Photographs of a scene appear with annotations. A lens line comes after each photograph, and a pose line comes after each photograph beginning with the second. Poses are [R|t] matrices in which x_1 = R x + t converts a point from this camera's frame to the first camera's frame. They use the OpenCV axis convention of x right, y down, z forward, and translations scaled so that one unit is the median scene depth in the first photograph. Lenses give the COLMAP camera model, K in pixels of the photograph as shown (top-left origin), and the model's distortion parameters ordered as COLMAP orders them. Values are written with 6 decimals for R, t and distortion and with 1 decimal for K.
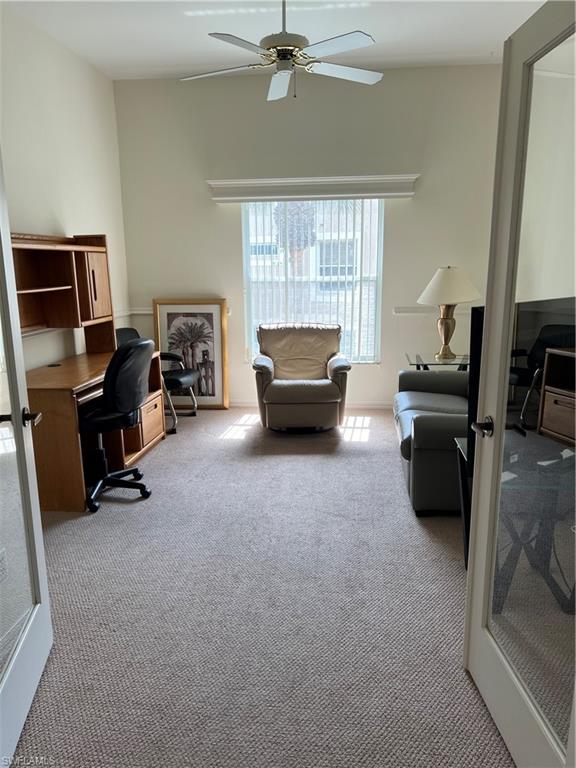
lens RADIAL K [[576.9, 0, 284.7], [0, 576.9, 385.5], [0, 0, 1]] dist [0.057445, -0.075148]
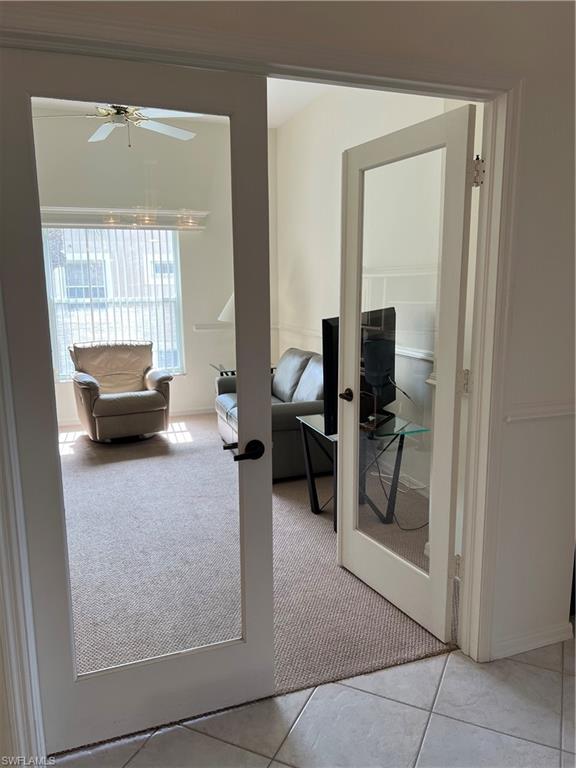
lens RADIAL K [[595.8, 0, 291.0], [0, 595.8, 370.4], [0, 0, 1]] dist [0.056479, -0.000209]
pose [[0.891062, -0.061499, 0.449695, -0.196983], [0.090543, 0.994949, -0.043345, 0.025701], [-0.444758, 0.079340, 0.892130, -0.140029]]
